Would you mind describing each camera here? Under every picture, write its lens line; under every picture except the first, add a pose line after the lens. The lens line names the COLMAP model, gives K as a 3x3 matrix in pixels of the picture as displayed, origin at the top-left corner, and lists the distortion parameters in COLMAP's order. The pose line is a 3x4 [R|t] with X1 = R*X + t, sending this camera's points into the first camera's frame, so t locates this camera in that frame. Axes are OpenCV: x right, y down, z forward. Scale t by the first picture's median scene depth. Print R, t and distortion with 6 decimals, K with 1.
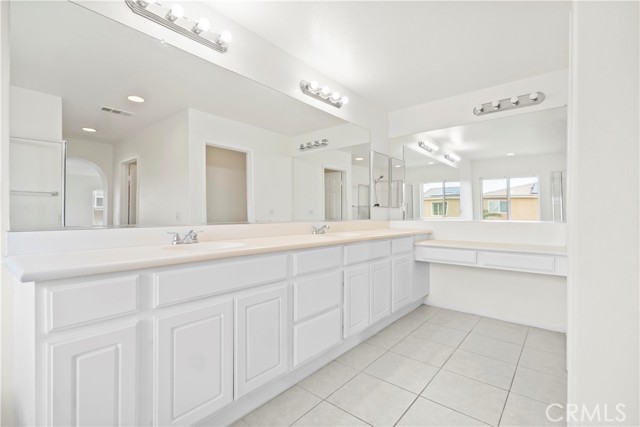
lens RADIAL K [[293.9, 0, 320.5], [0, 293.9, 215.3], [0, 0, 1]] dist [0.010773, -0.001022]
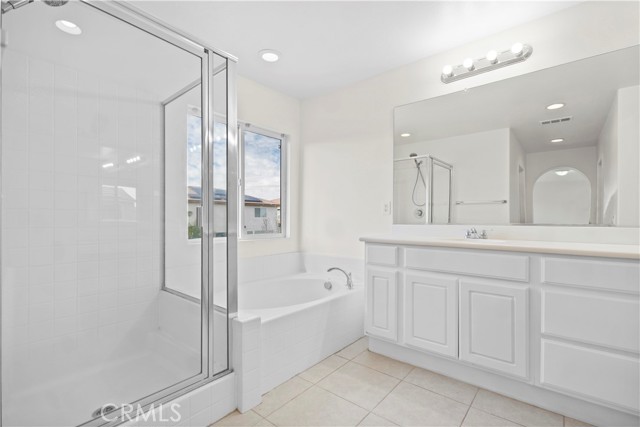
lens RADIAL K [[293.9, 0, 320.9], [0, 293.9, 215.5], [0, 0, 1]] dist [0.010773, -0.001022]
pose [[0.013385, -0.008443, -0.999875, 0.870978], [-0.005643, 0.999948, -0.008520, 0.012692], [0.999894, 0.005756, 0.013337, 0.330838]]
